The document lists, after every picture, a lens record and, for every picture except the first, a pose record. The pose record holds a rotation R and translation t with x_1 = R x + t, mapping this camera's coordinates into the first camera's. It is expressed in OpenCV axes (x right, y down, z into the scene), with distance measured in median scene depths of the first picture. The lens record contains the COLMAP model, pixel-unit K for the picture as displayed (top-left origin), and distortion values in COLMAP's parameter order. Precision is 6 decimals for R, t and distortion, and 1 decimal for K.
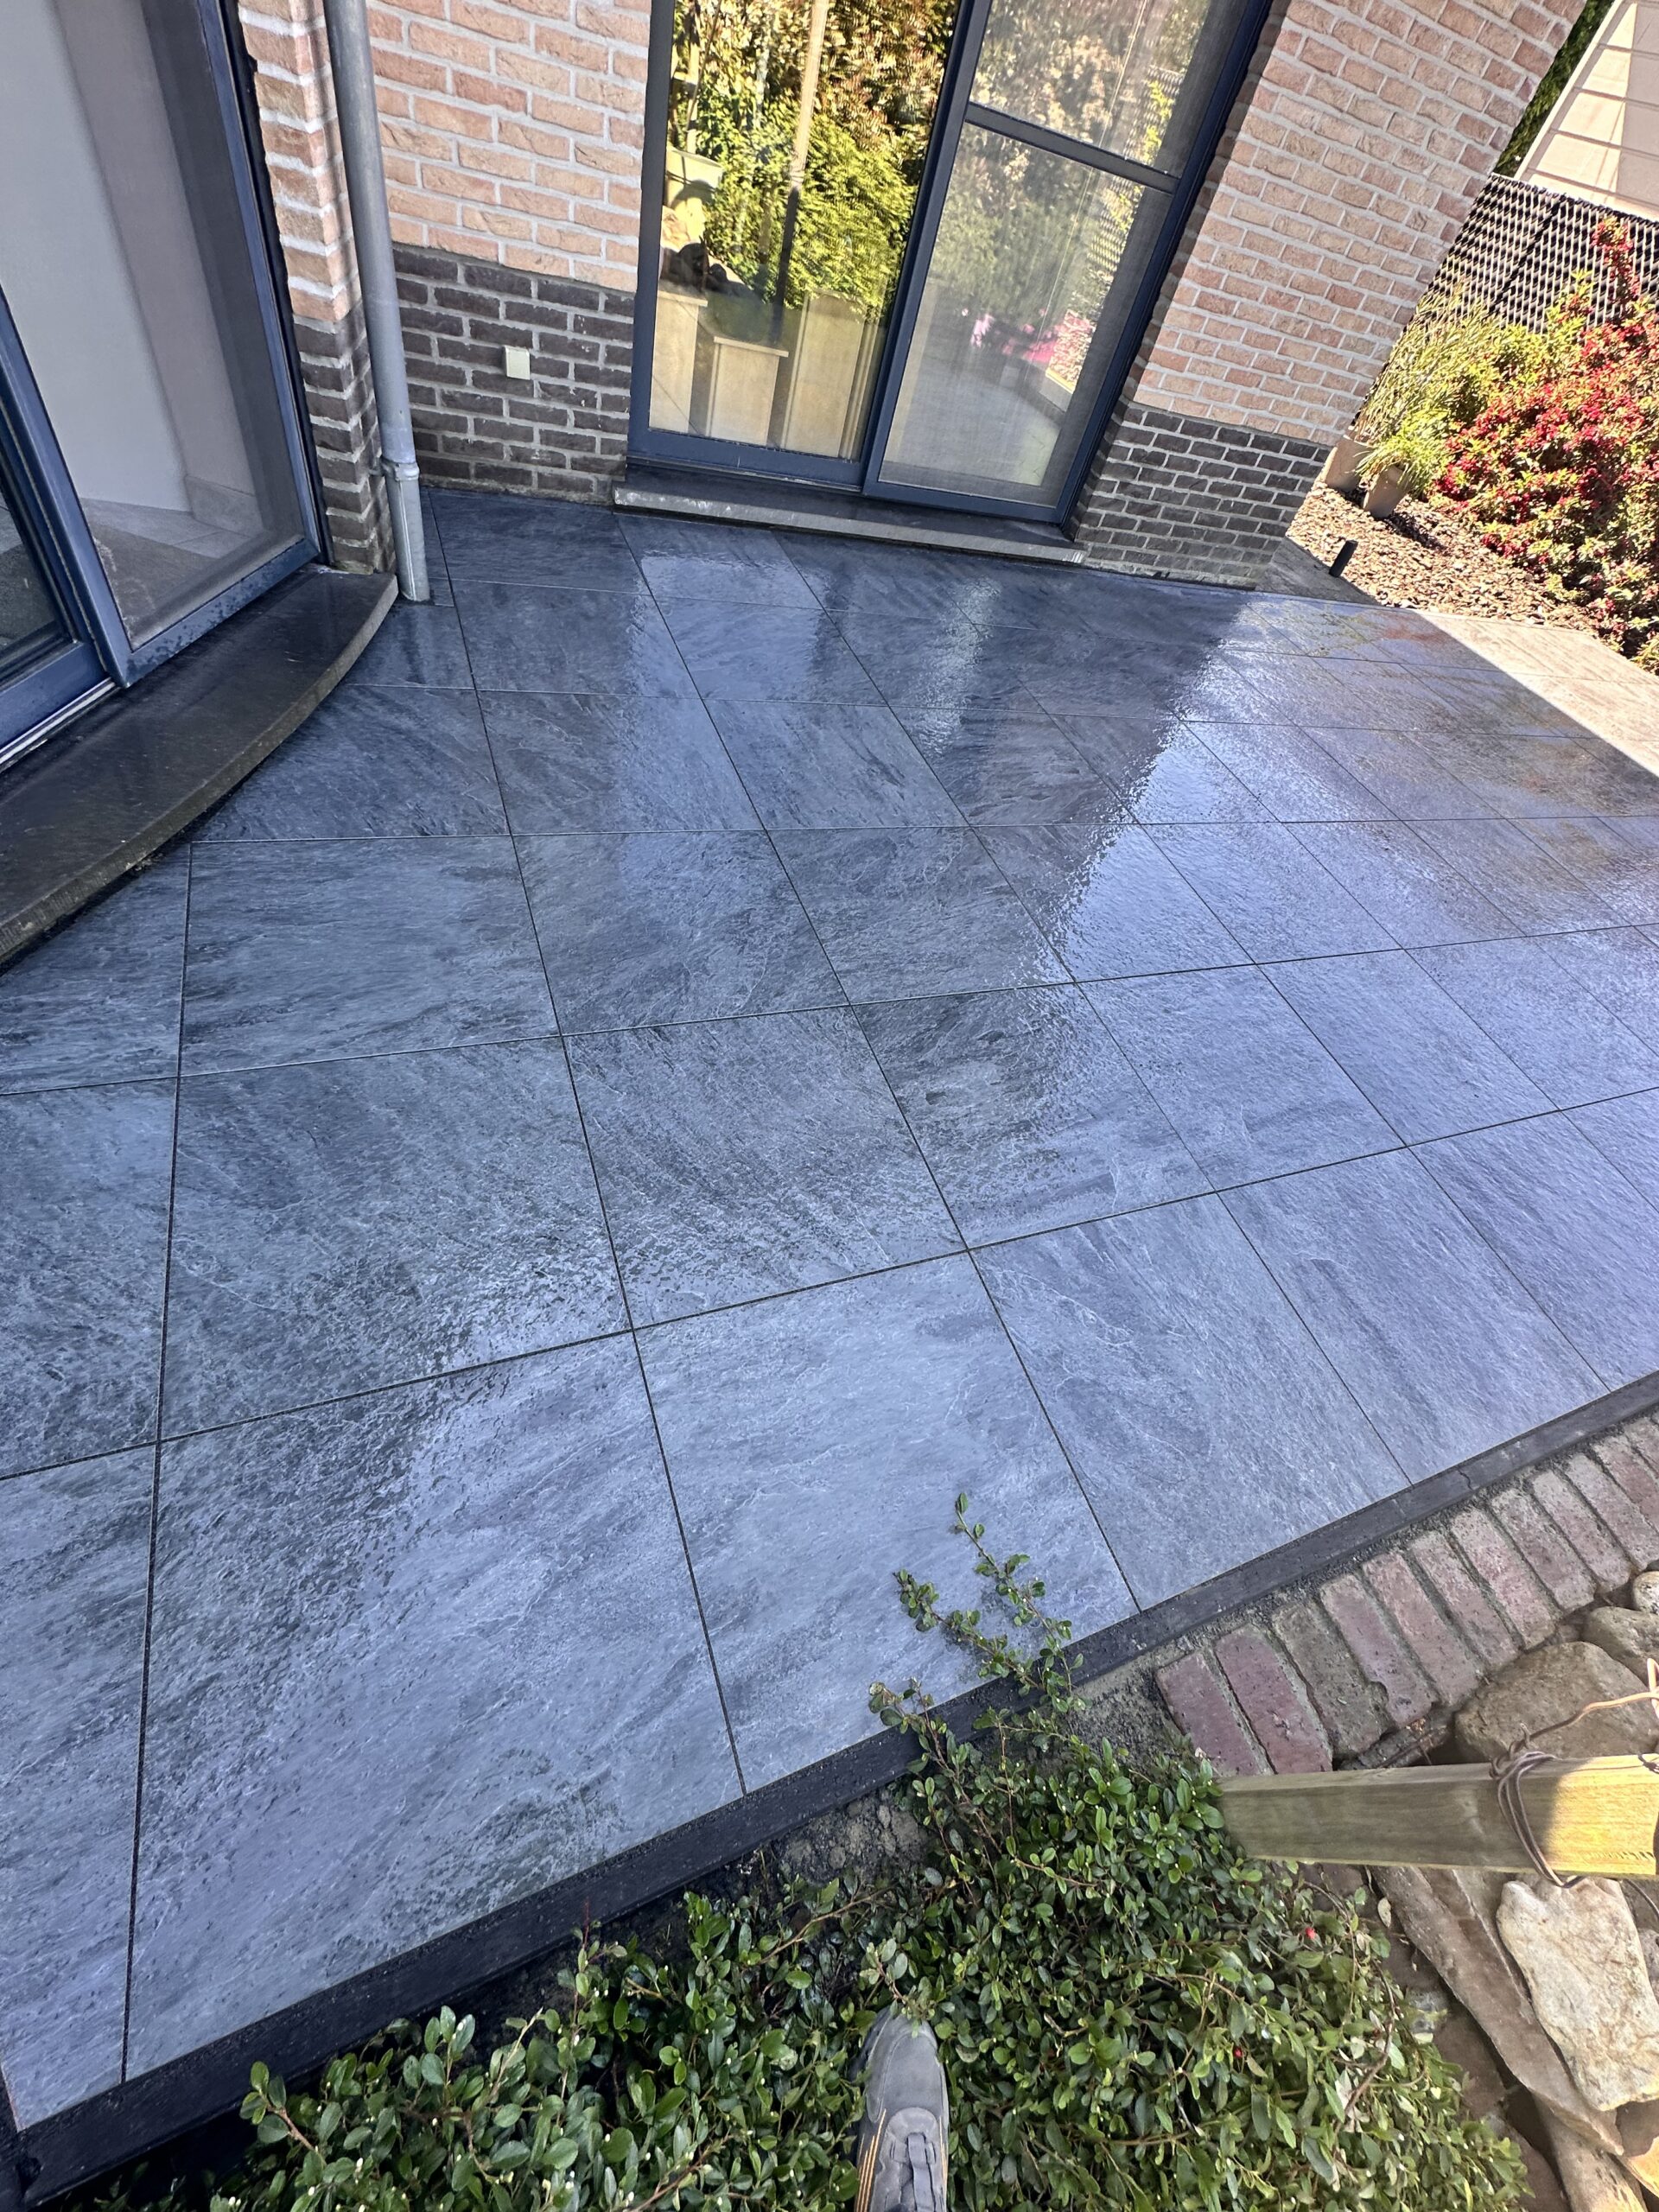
lens RADIAL K [[882.6, 0, 832.1], [0, 882.6, 1106.2], [0, 0, 1]] dist [-0.003206, 0.001200]
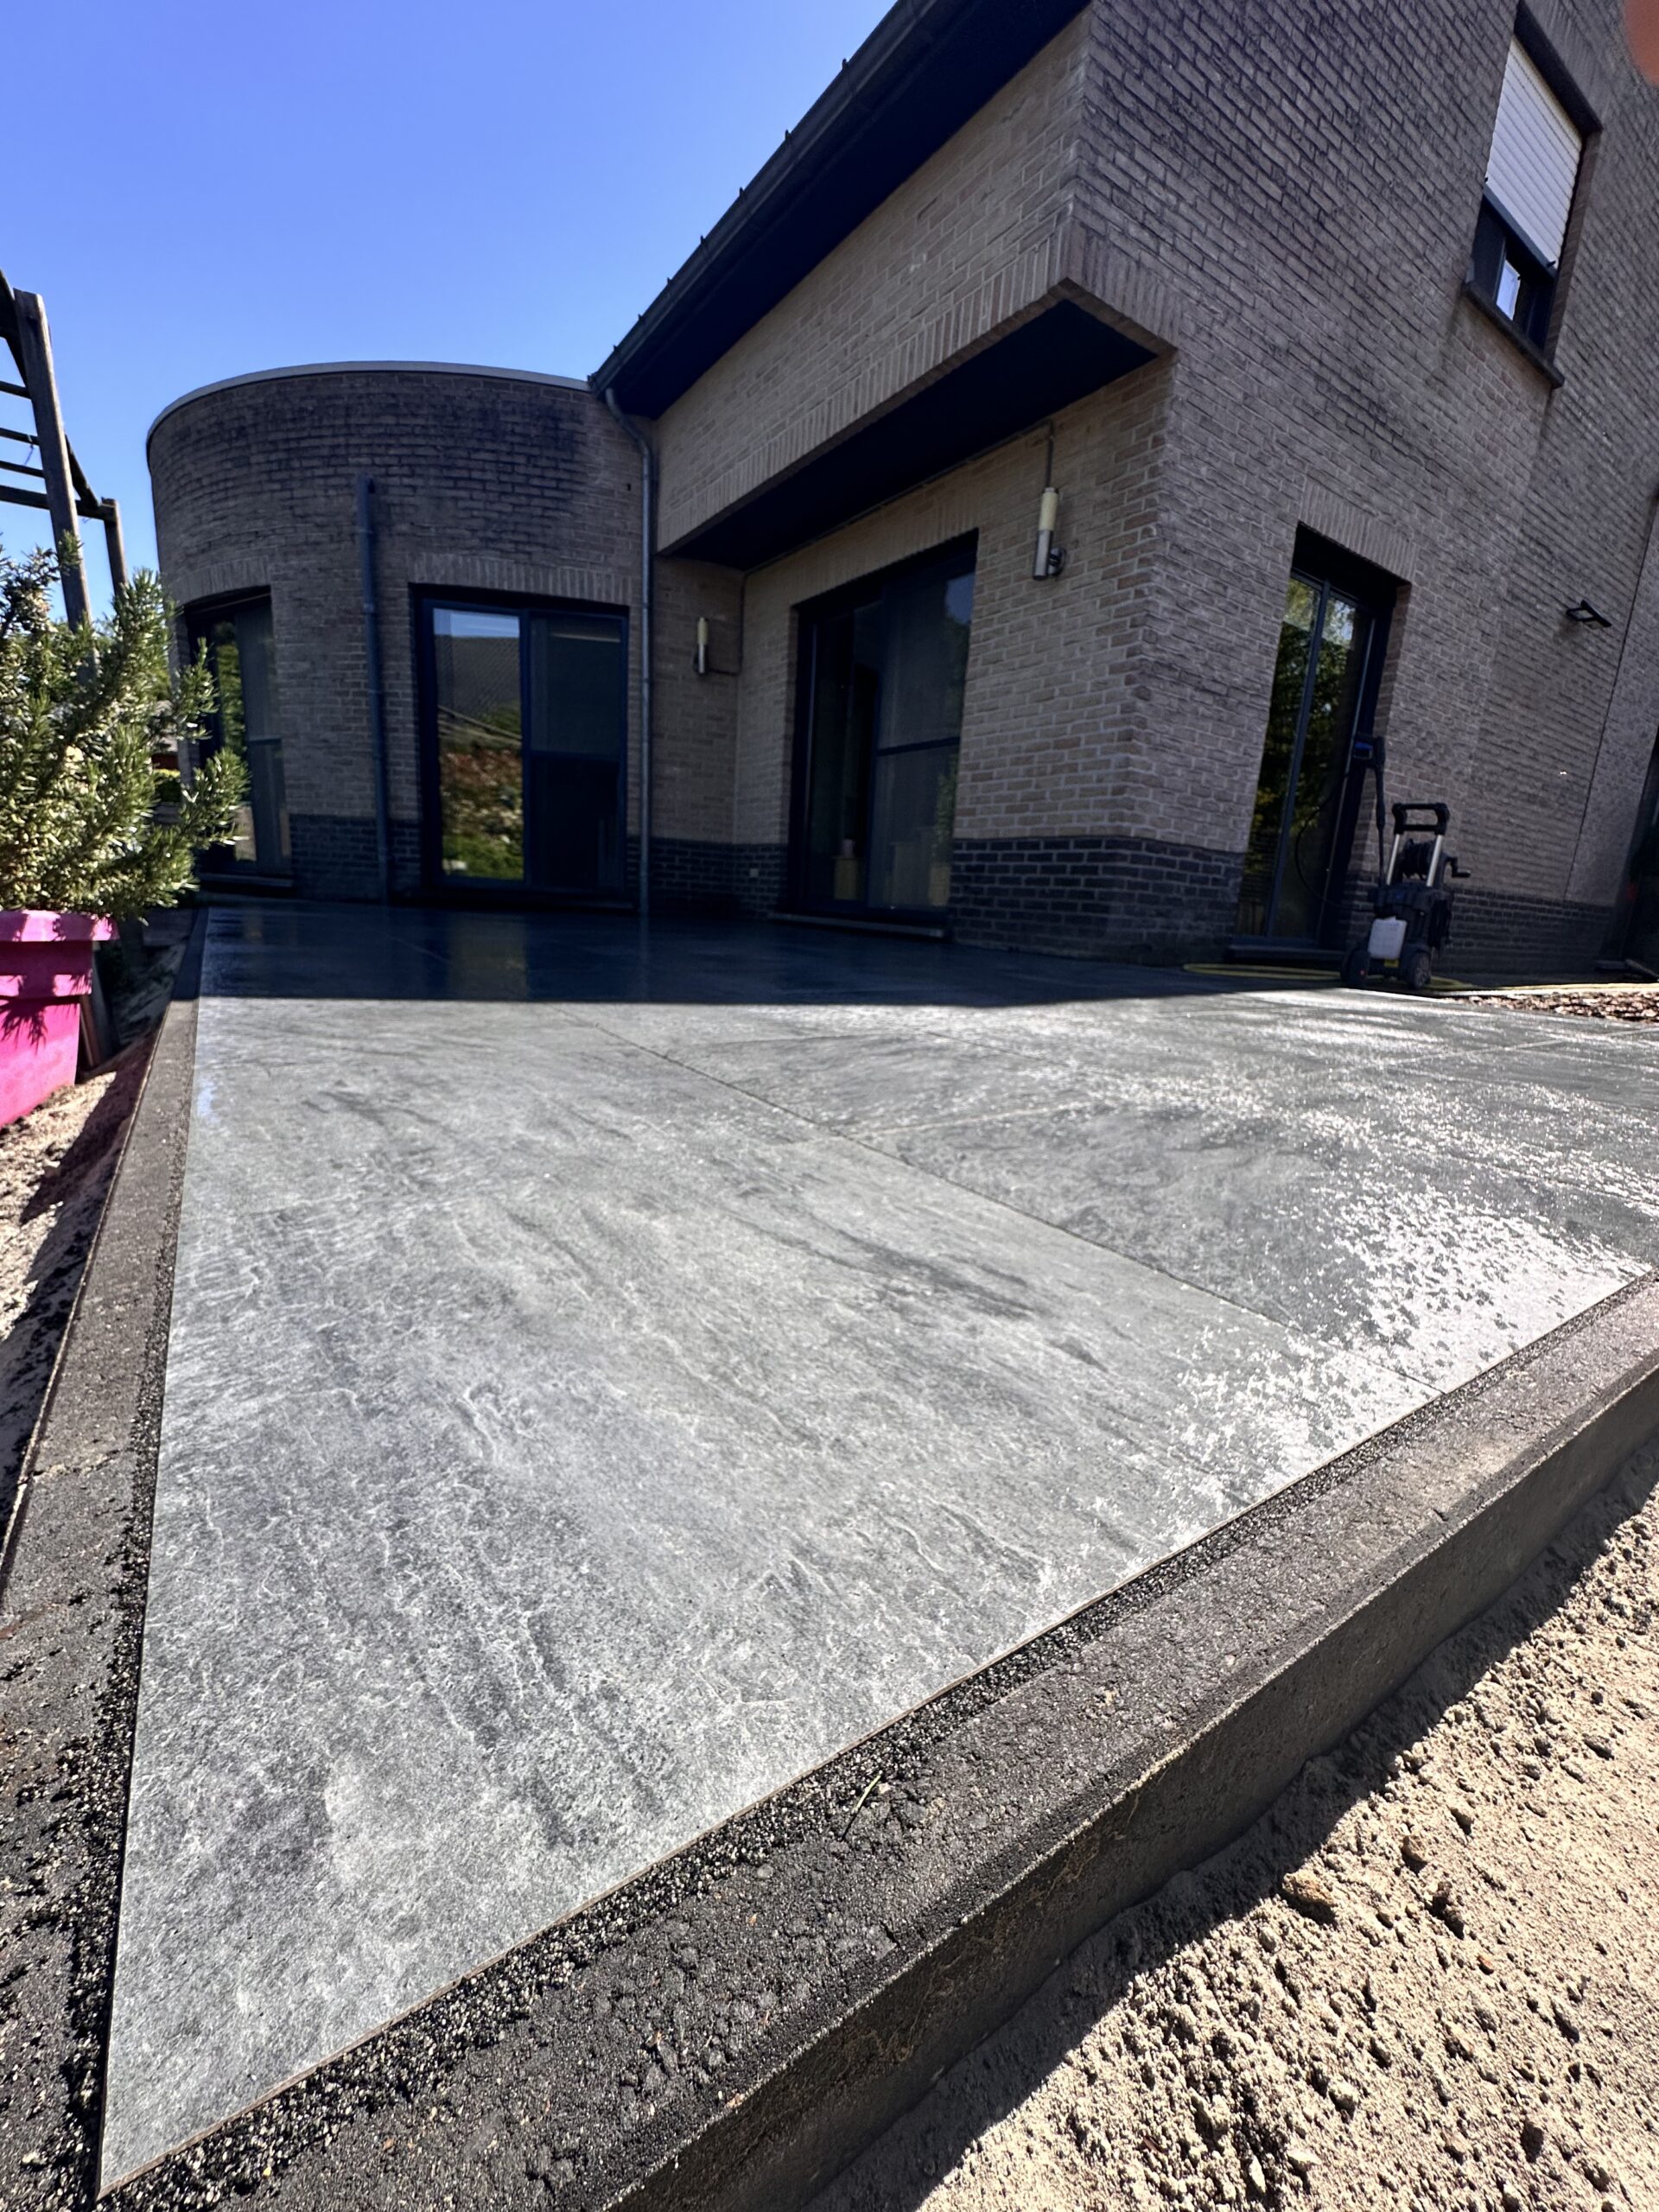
lens RADIAL K [[887.0, 0, 833.9], [0, 887.0, 1108.0], [0, 0, 1]] dist [-0.005894, 0.001064]
pose [[0.240761, 0.007624, -0.970555, 1.943206], [-0.758825, 0.624960, -0.183329, -0.100232], [0.605160, 0.780619, 0.156251, 1.112742]]
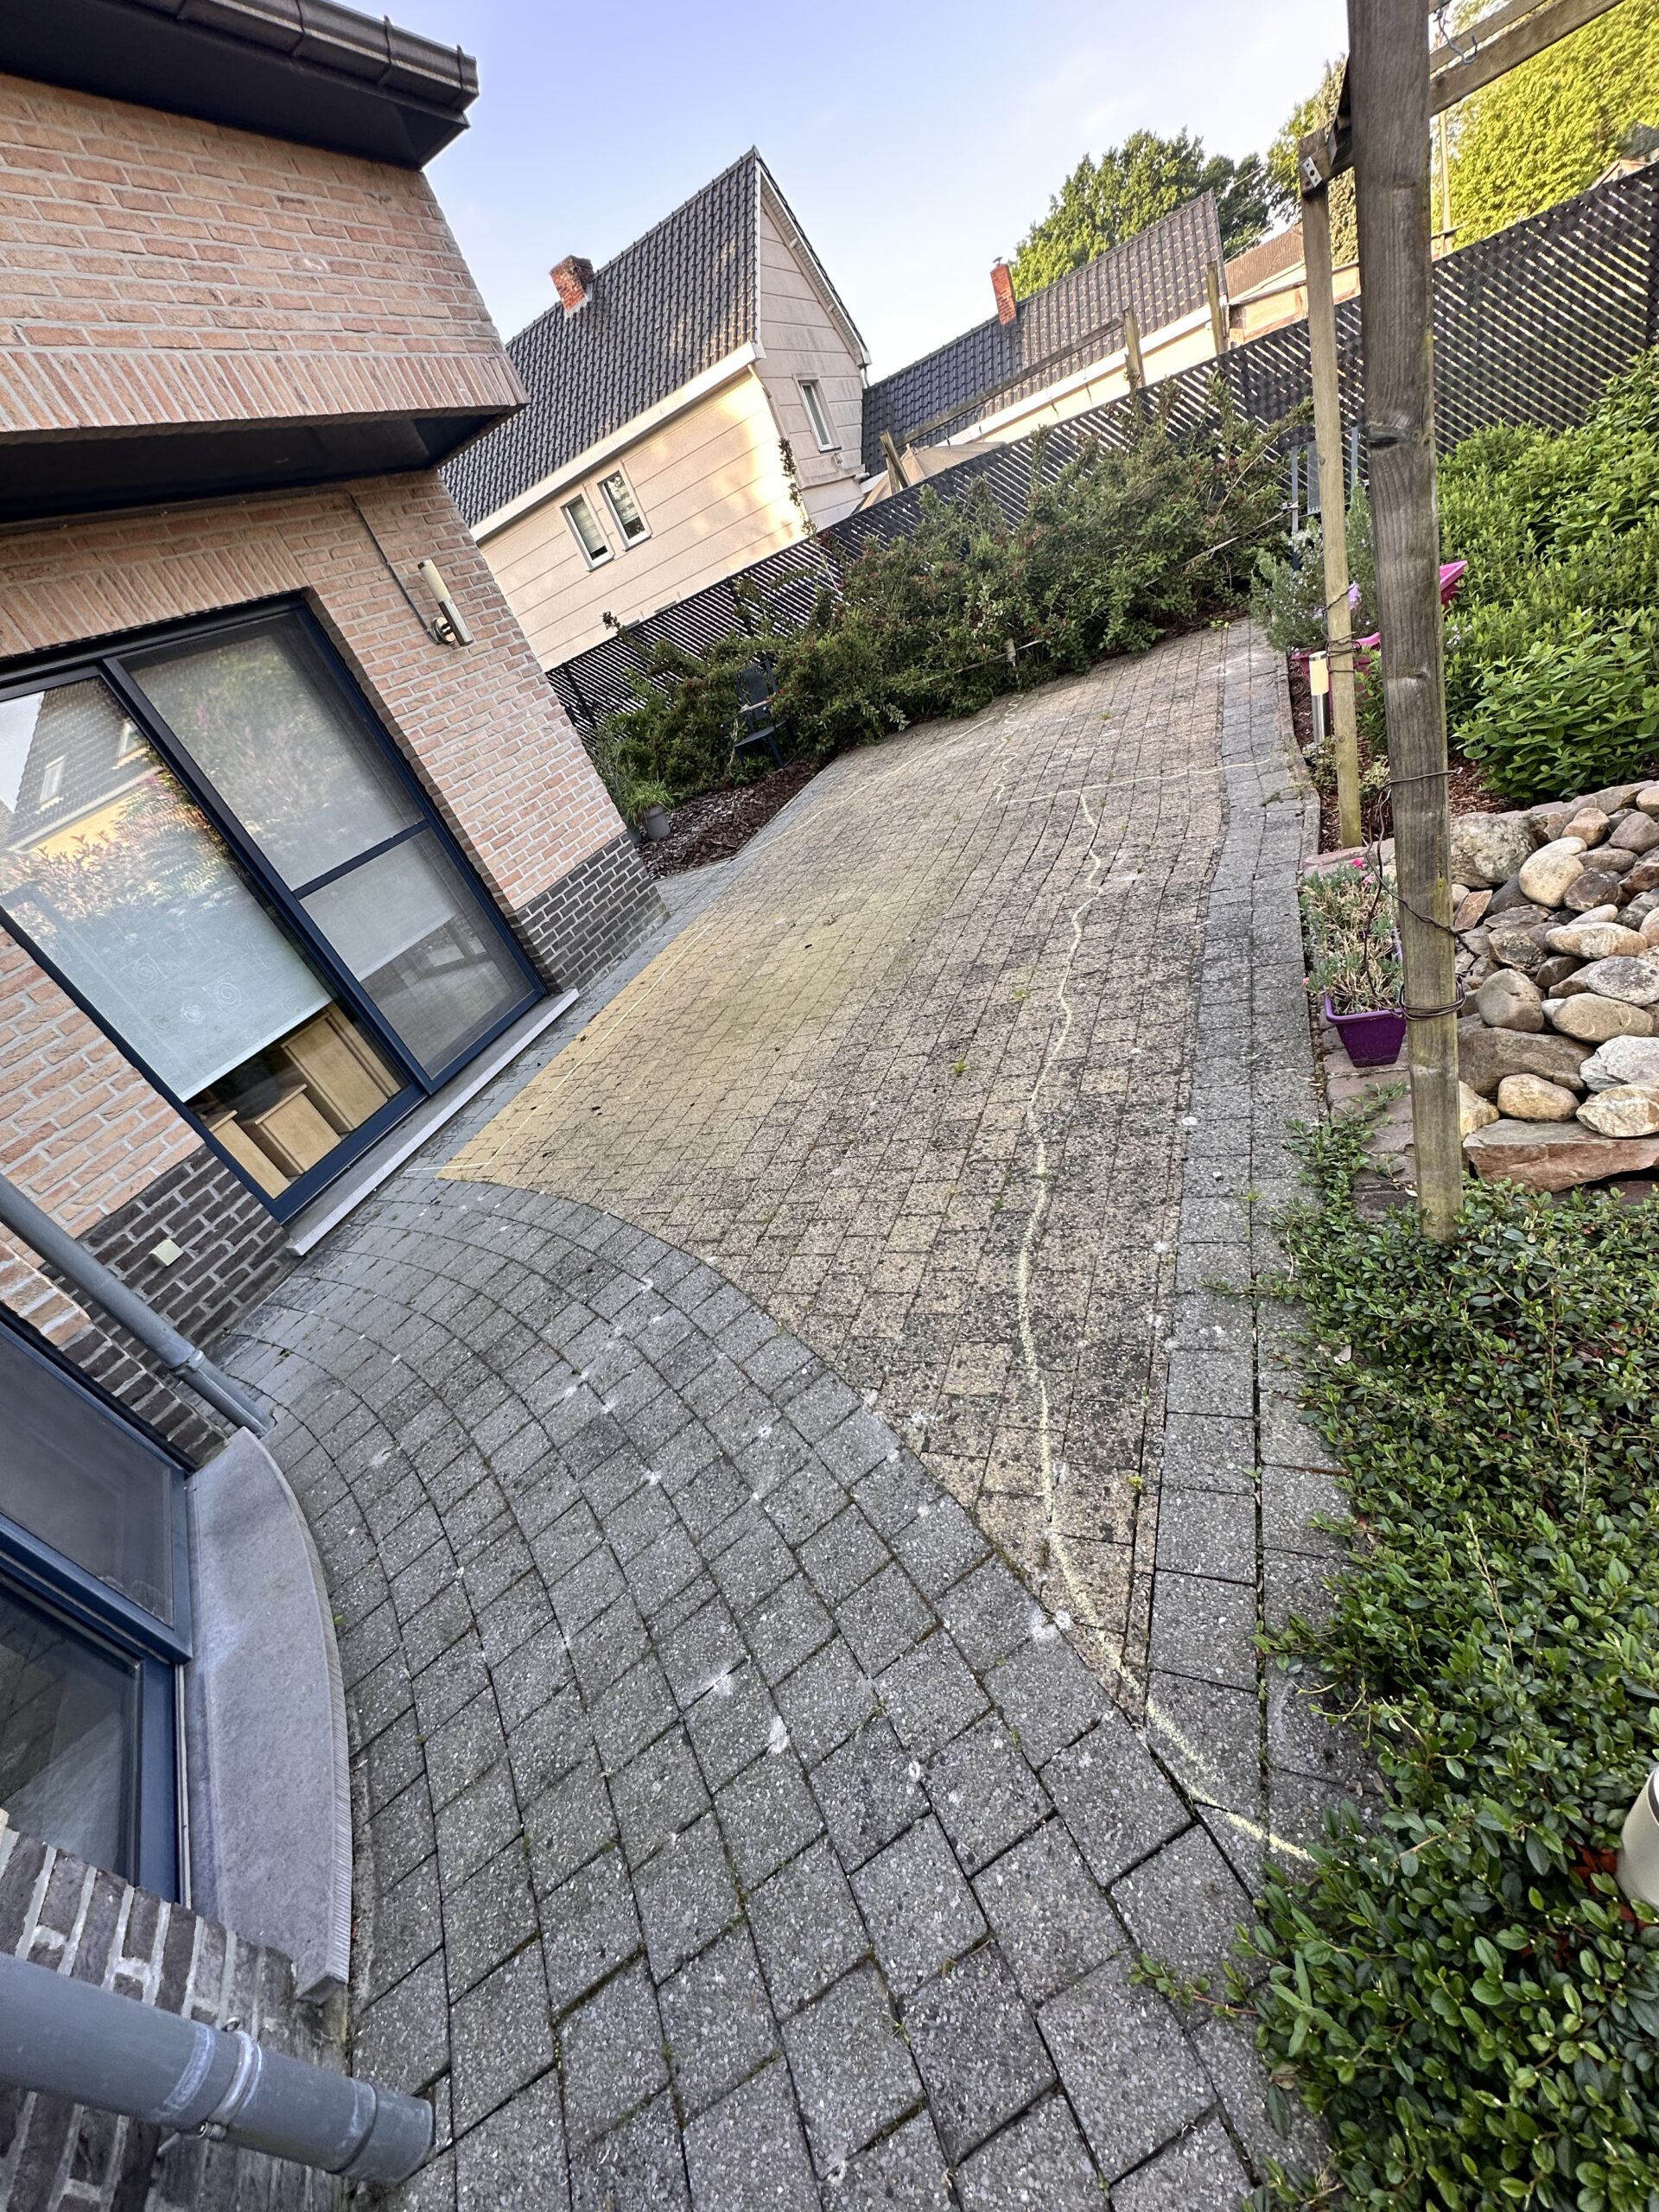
lens RADIAL K [[878.4, 0, 832.9], [0, 878.4, 1106.0], [0, 0, 1]] dist [-0.001615, 0.000170]
pose [[0.519674, -0.770010, 0.370167, -0.156703], [0.853857, 0.483024, -0.193951, 0.036543], [-0.029455, 0.416861, 0.908493, -0.142968]]
